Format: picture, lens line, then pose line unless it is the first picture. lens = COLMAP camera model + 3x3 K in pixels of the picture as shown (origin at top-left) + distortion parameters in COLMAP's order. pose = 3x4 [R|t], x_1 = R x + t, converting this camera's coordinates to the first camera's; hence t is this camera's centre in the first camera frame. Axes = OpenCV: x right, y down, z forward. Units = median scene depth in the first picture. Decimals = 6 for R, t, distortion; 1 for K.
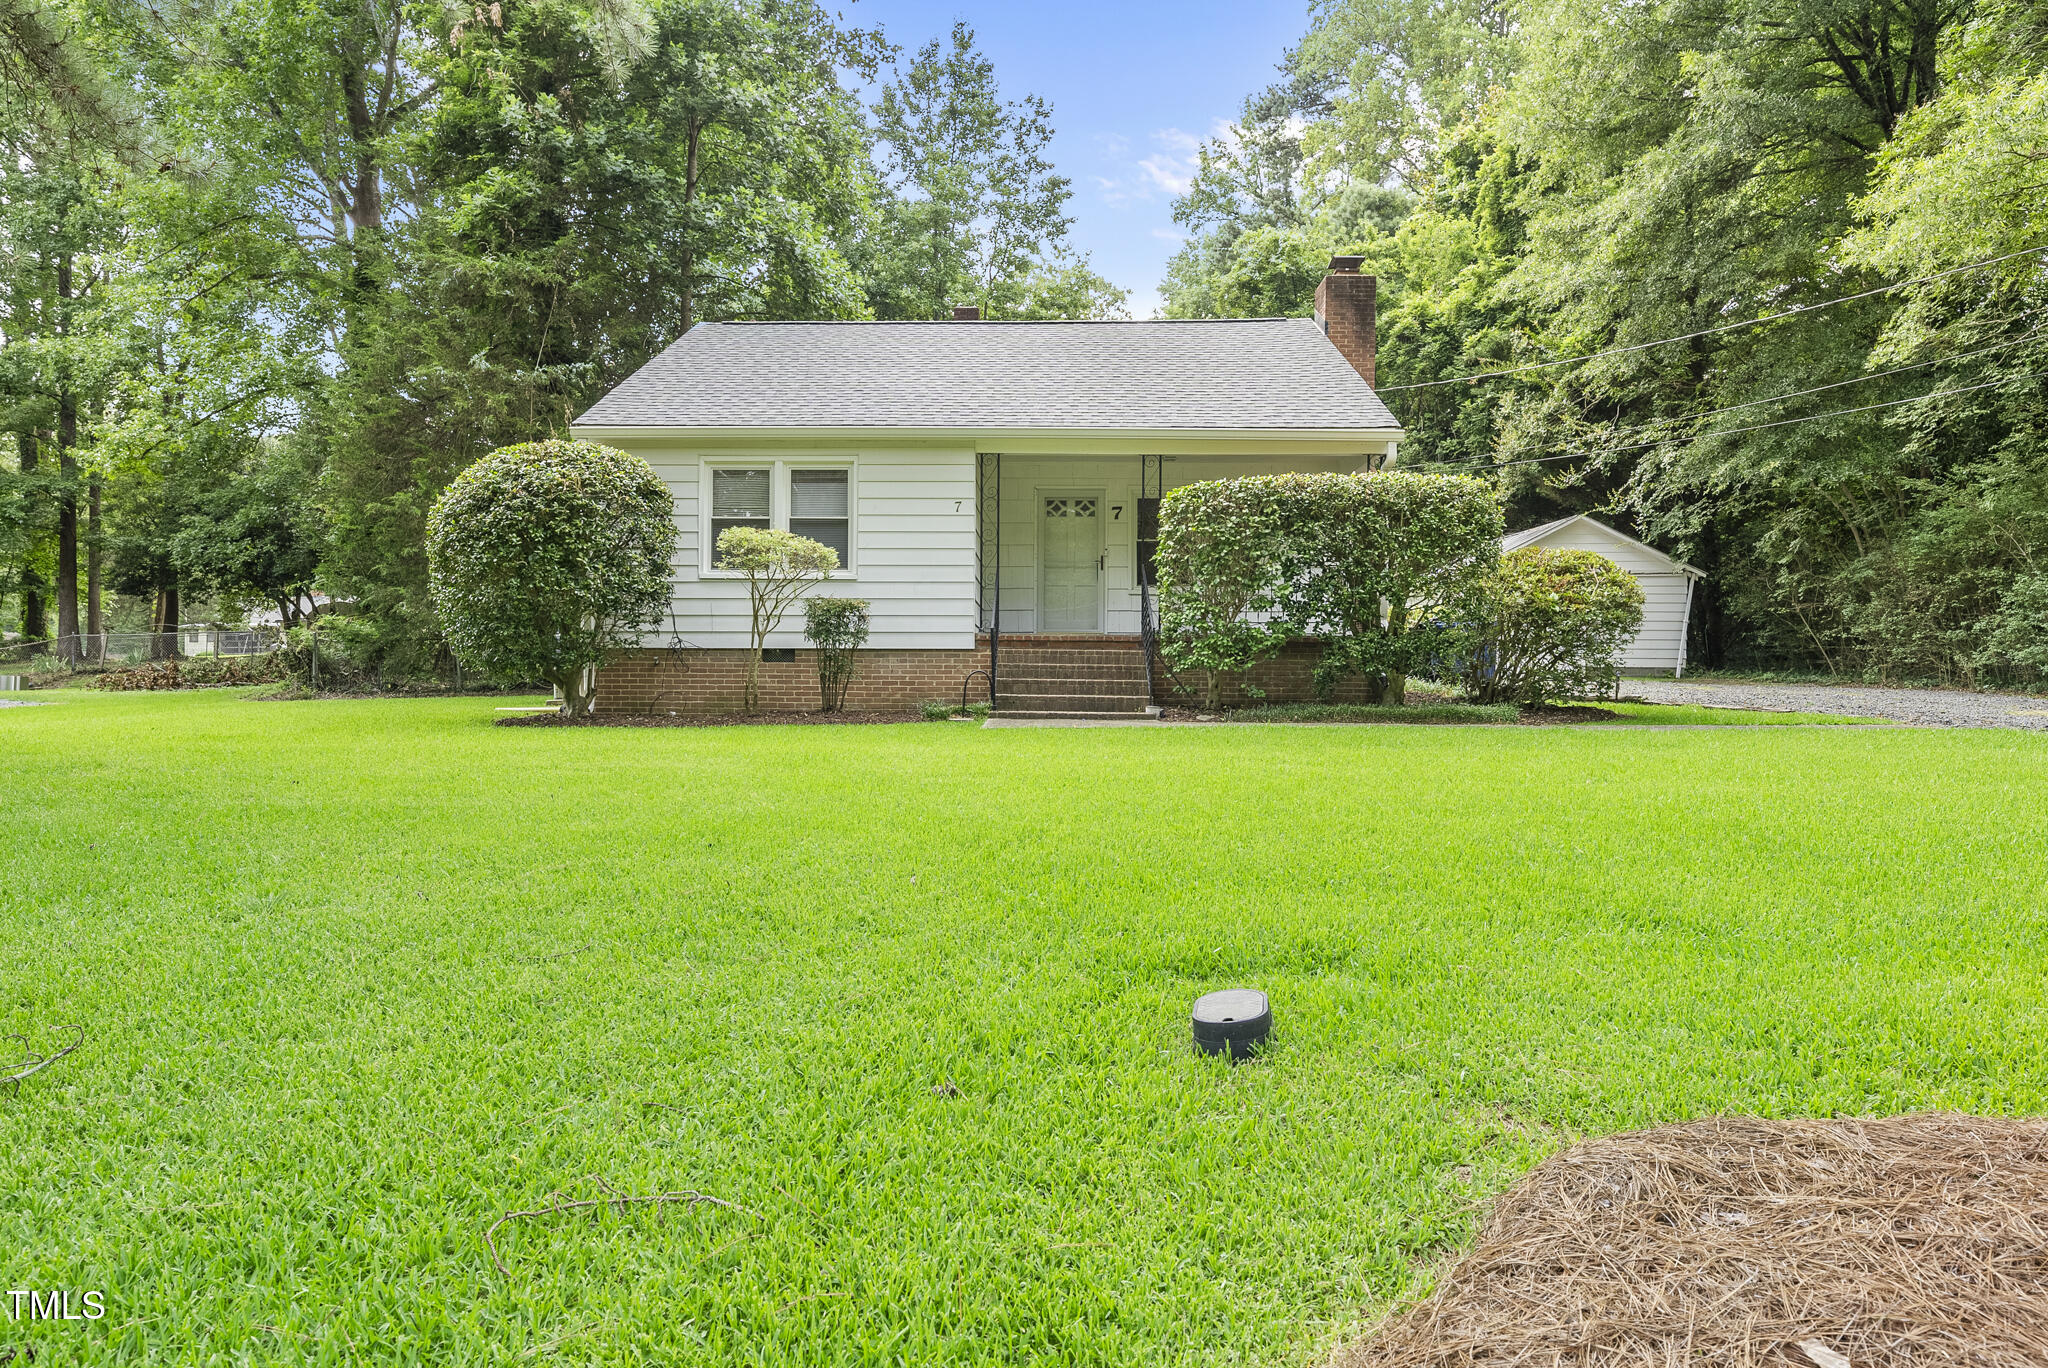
lens RADIAL K [[1241.1, 0, 1024.8], [0, 1241.1, 682.3], [0, 0, 1]] dist [-0.002780, -0.001663]
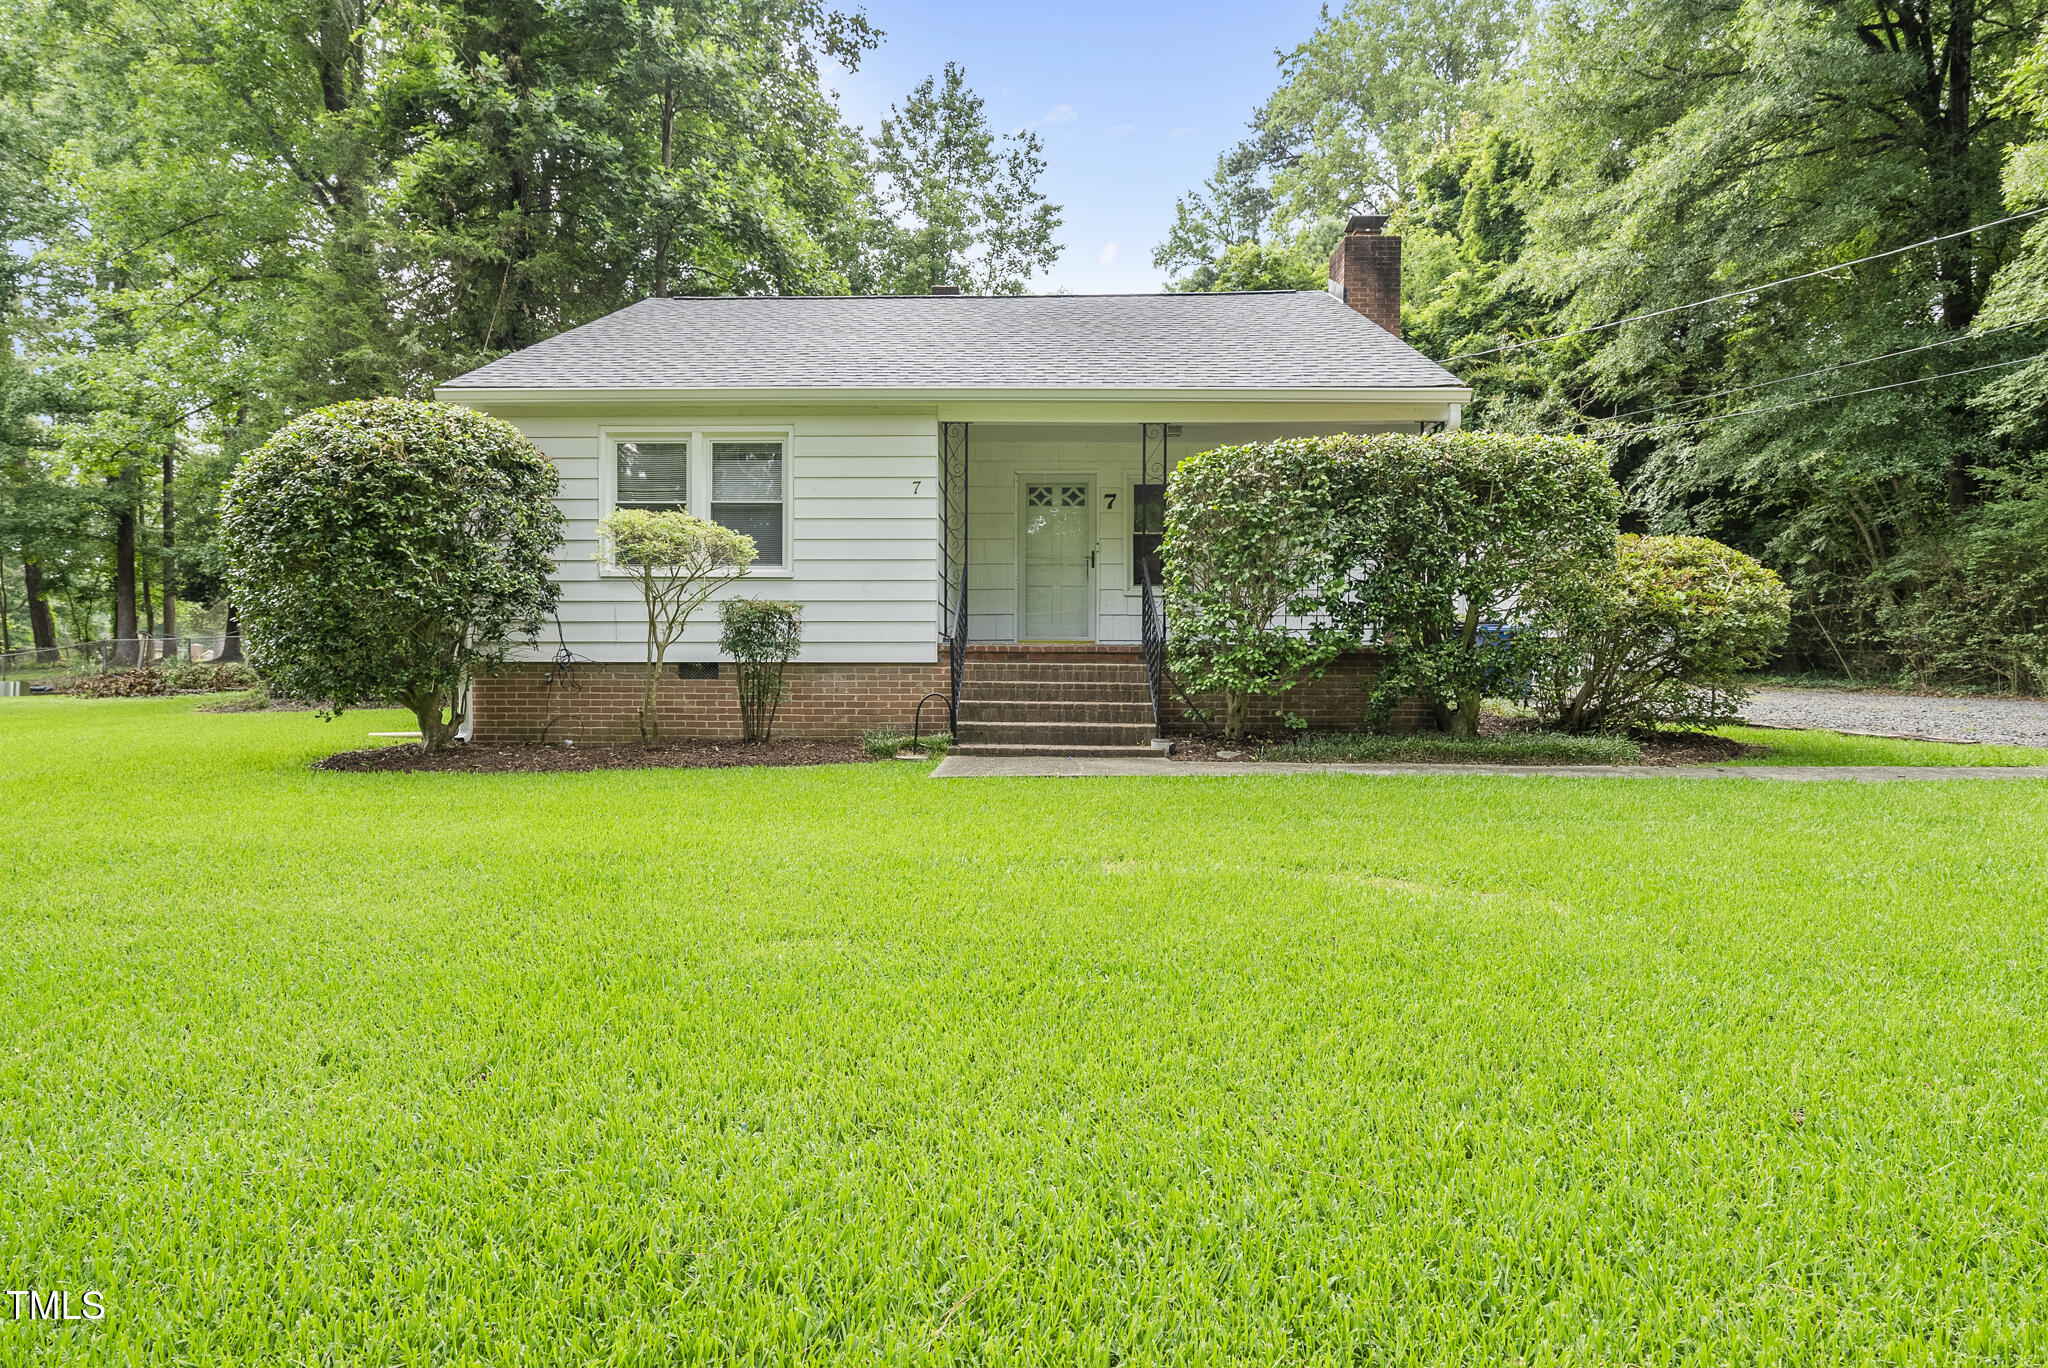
lens RADIAL K [[1061.7, 0, 1021.4], [0, 1061.7, 683.4], [0, 0, 1]] dist [0.000054, 0.000525]
pose [[0.999995, -0.001858, -0.002659, 0.014198], [0.001879, 0.999969, 0.007633, -0.015718], [0.002645, -0.007638, 0.999967, 0.258959]]
